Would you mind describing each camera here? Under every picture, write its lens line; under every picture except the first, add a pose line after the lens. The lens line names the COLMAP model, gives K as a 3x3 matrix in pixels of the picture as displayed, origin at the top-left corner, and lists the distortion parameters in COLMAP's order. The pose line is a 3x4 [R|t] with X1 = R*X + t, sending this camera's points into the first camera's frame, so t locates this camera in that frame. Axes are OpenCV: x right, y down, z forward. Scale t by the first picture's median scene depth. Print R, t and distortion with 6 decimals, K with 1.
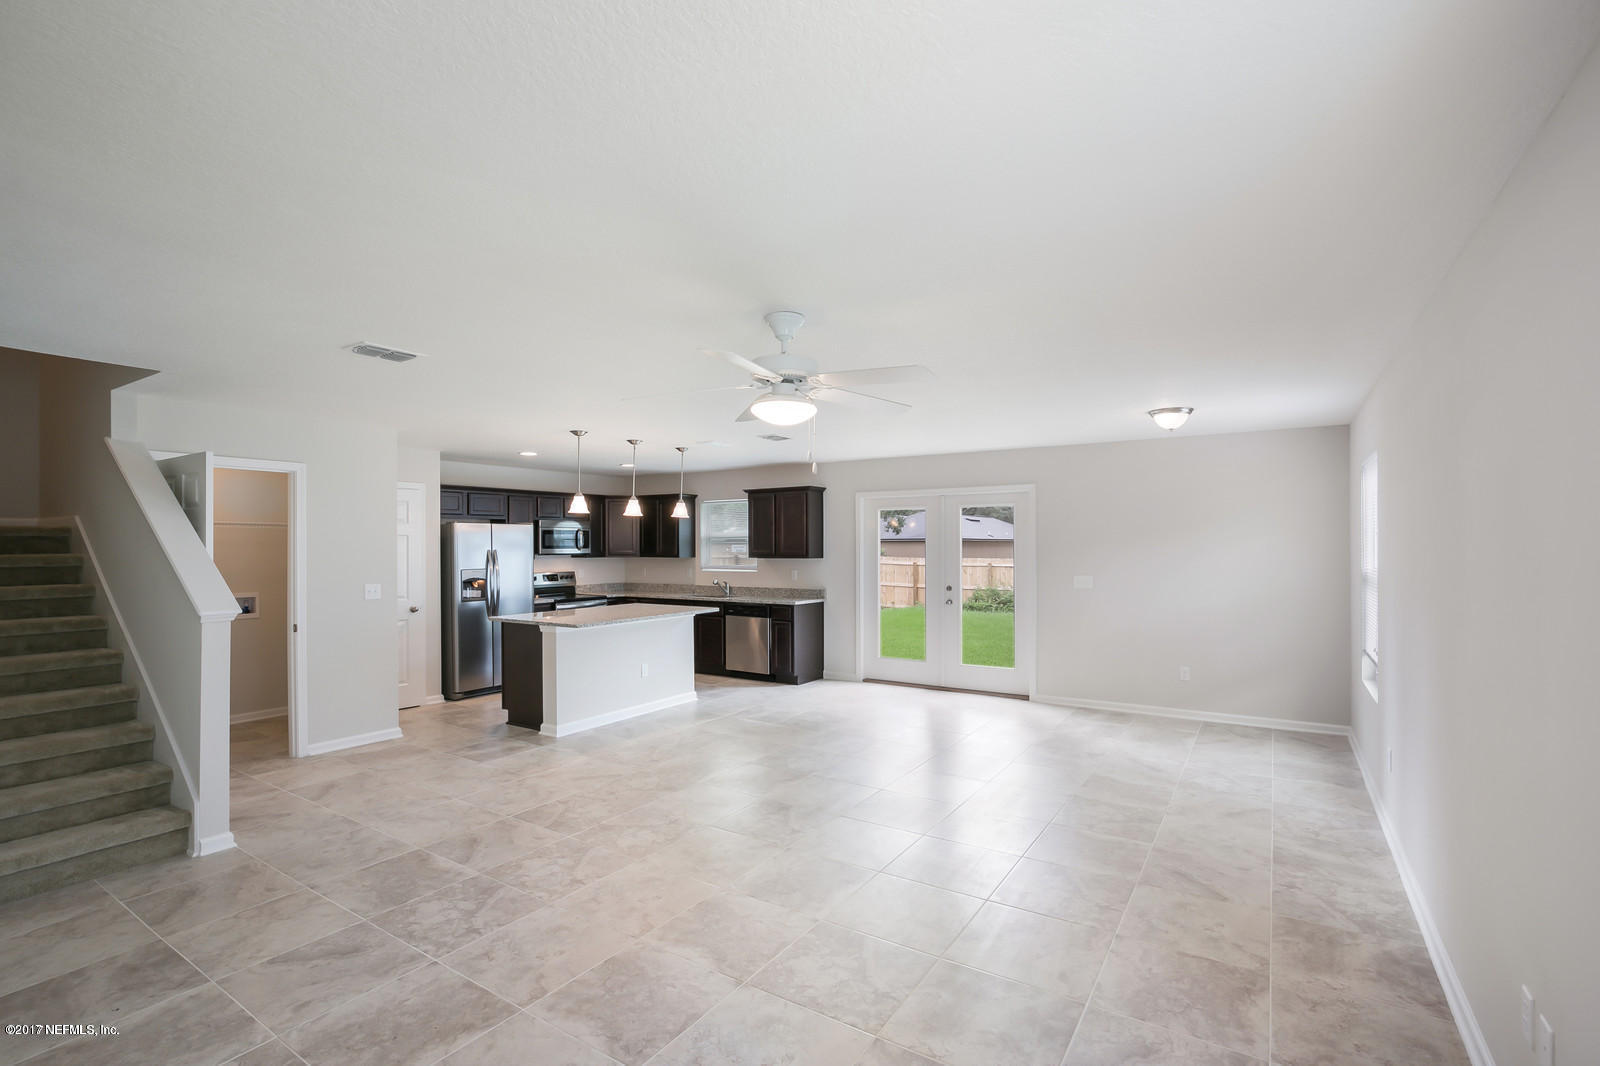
lens RADIAL K [[730.7, 0, 800.0], [0, 730.7, 533.0], [0, 0, 1]] dist [-0.012465, 0.000740]
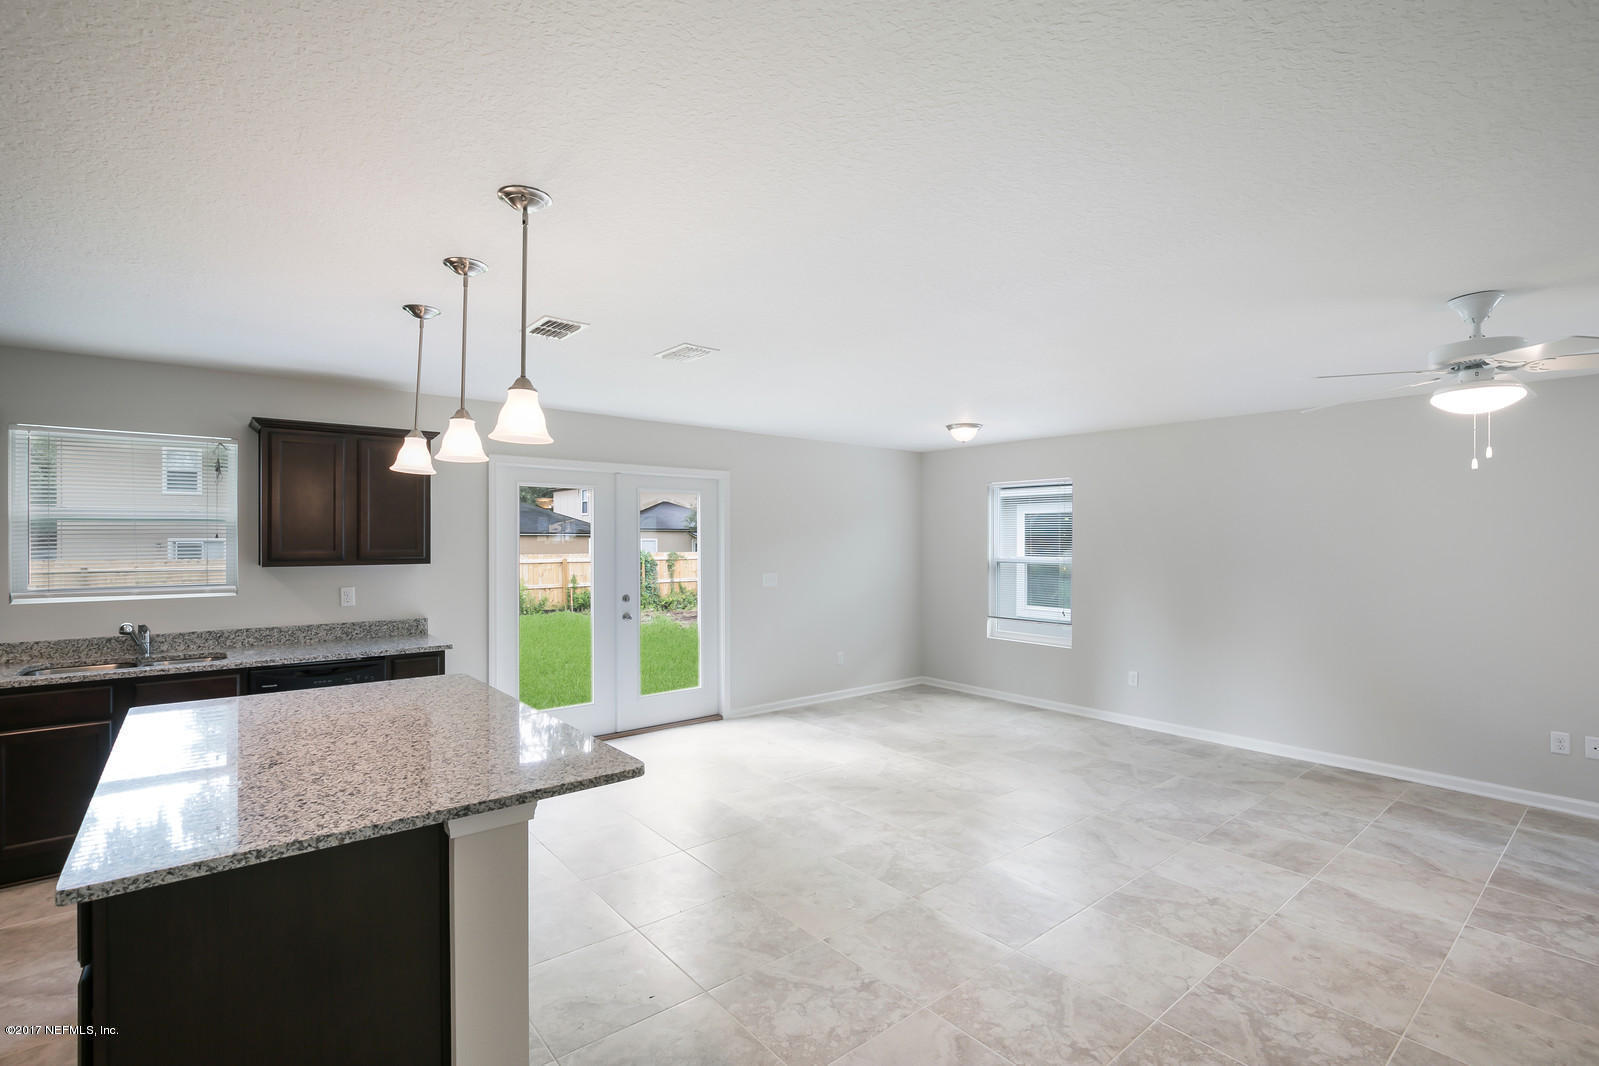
lens RADIAL K [[730.3, 0, 799.5], [0, 730.3, 533.0], [0, 0, 1]] dist [-0.012465, 0.000740]
pose [[0.299603, 0.012134, 0.953987, -0.780899], [-0.019514, 0.999788, -0.006588, 0.018024], [-0.953864, -0.016643, 0.299776, 1.044973]]
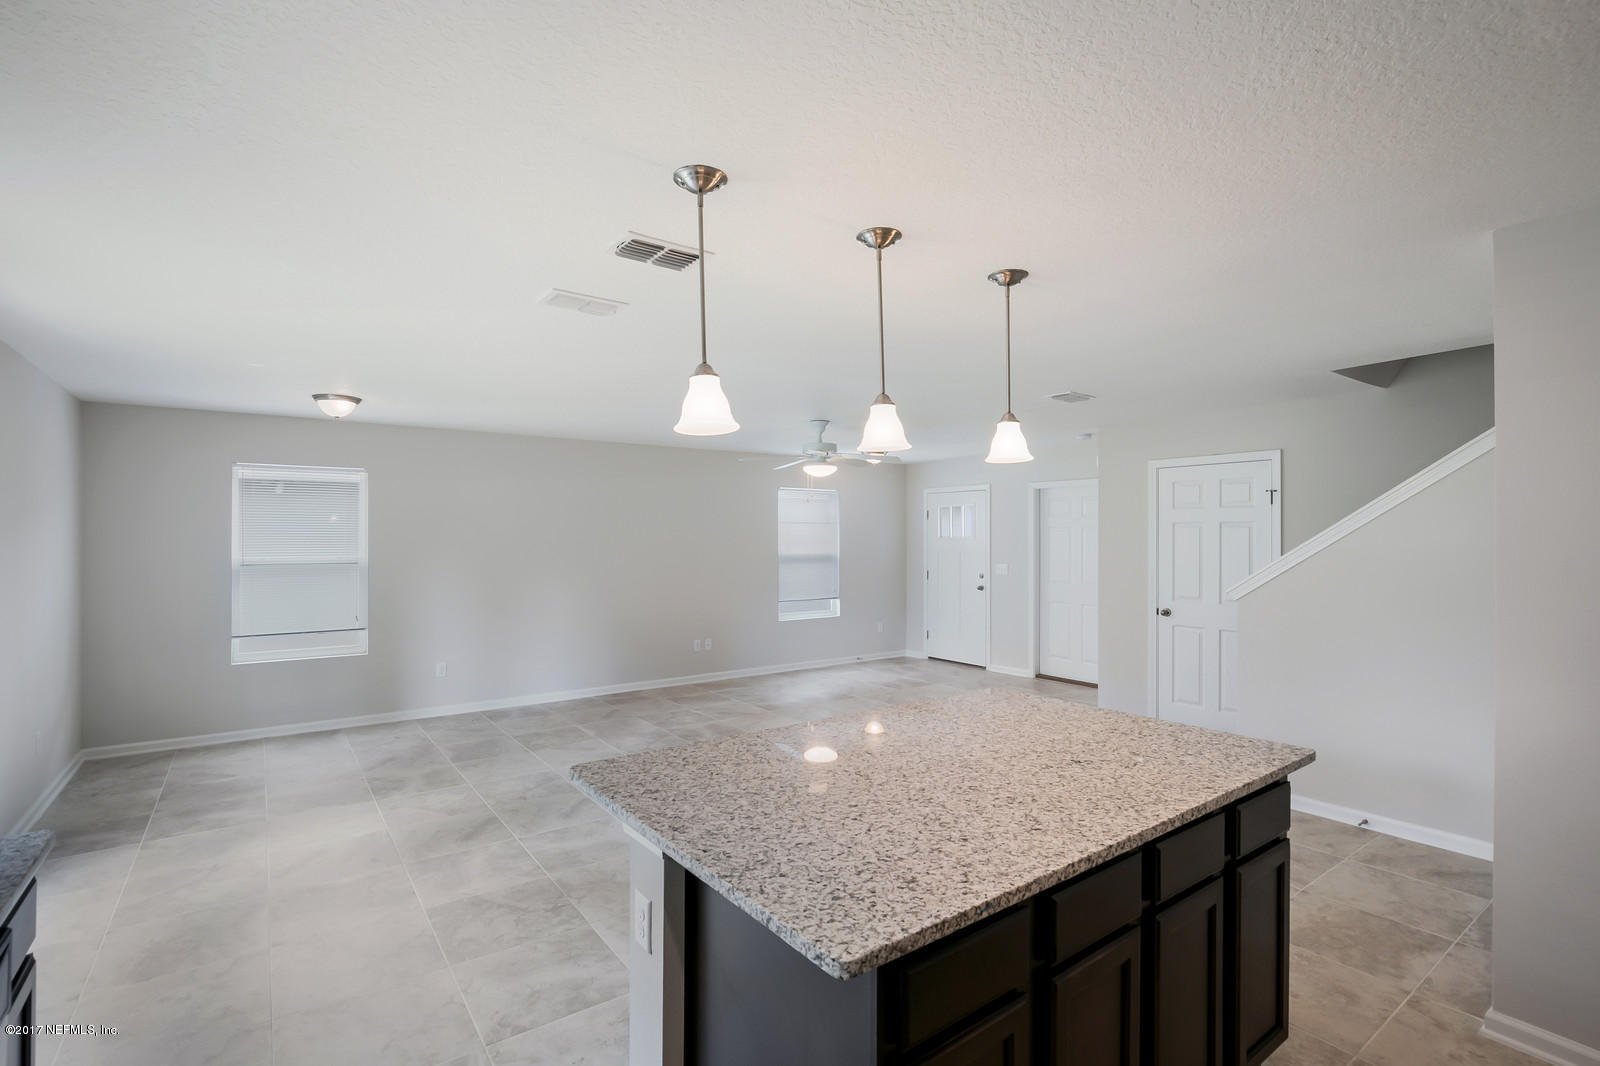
lens RADIAL K [[748.1, 0, 800.0], [0, 748.1, 533.0], [0, 0, 1]] dist [-0.010443, 0.000157]
pose [[-0.935274, 0.006337, 0.353868, -0.458694], [-0.001999, 0.999729, -0.023186, 0.035068], [-0.353919, -0.022392, -0.935008, 1.959625]]
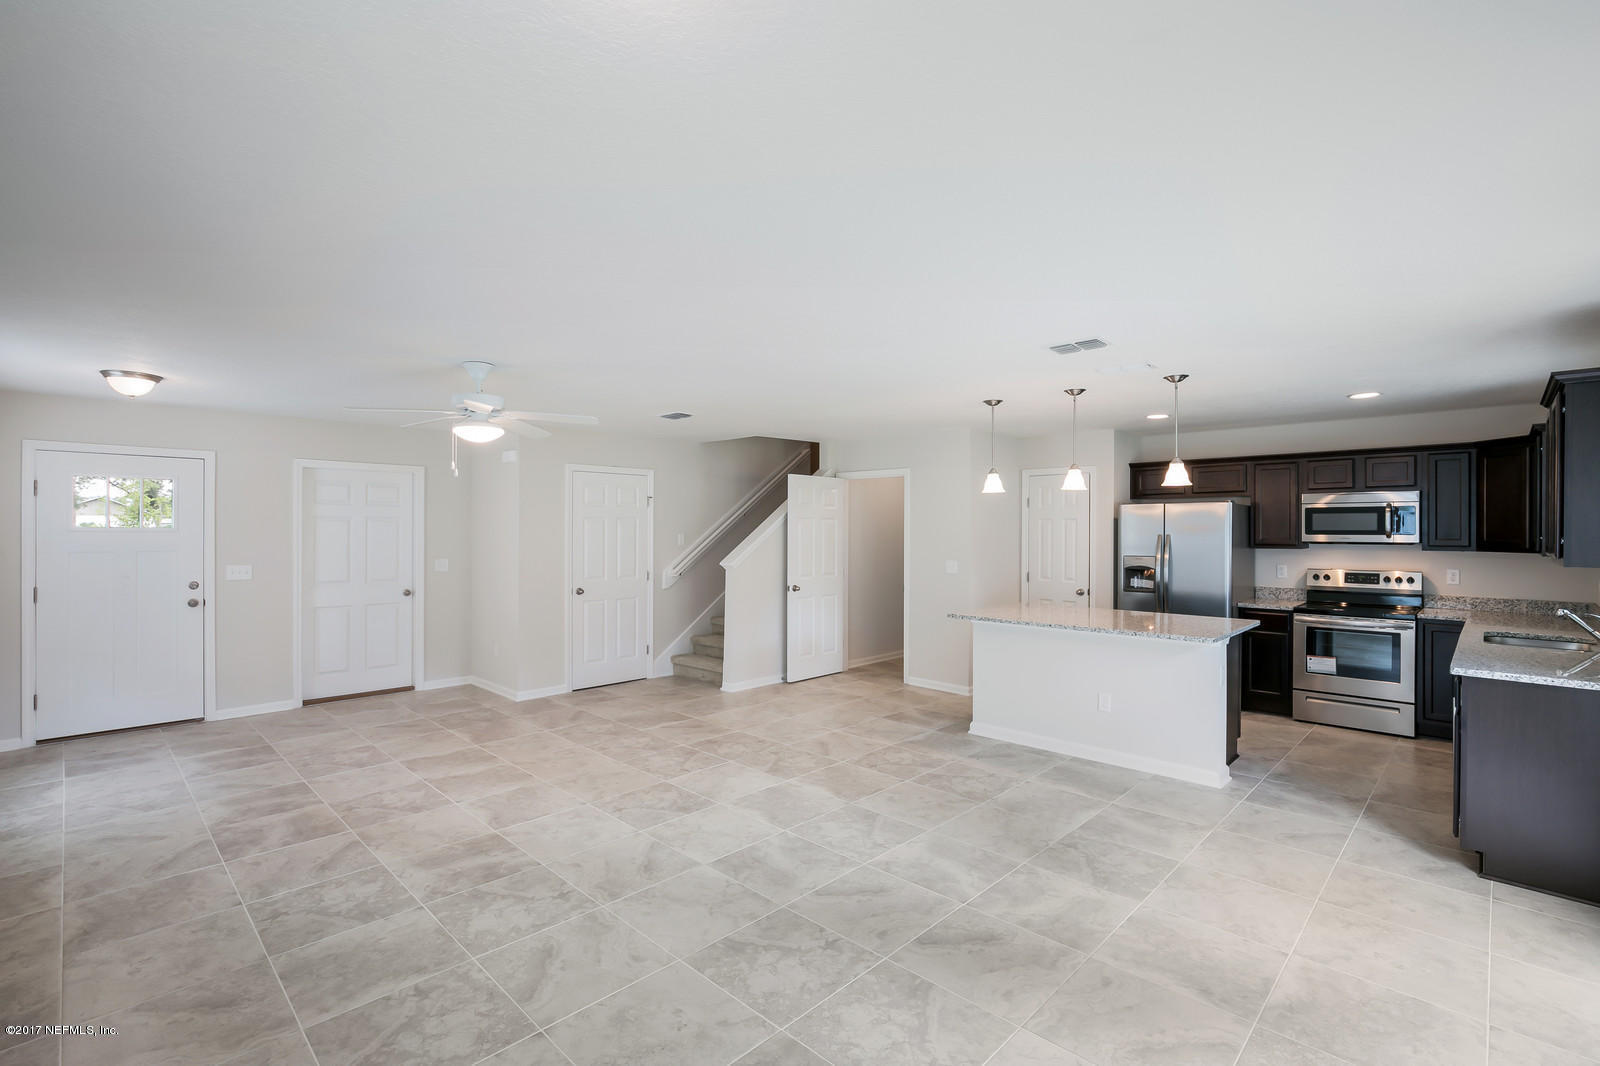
lens RADIAL K [[728.1, 0, 800.0], [0, 728.1, 533.0], [0, 0, 1]] dist [-0.025750, 0.011003]
pose [[-0.193893, 0.007594, -0.980993, 0.813774], [0.015011, 0.999876, 0.004774, 0.019102], [0.980908, -0.013800, -0.193983, 1.261259]]
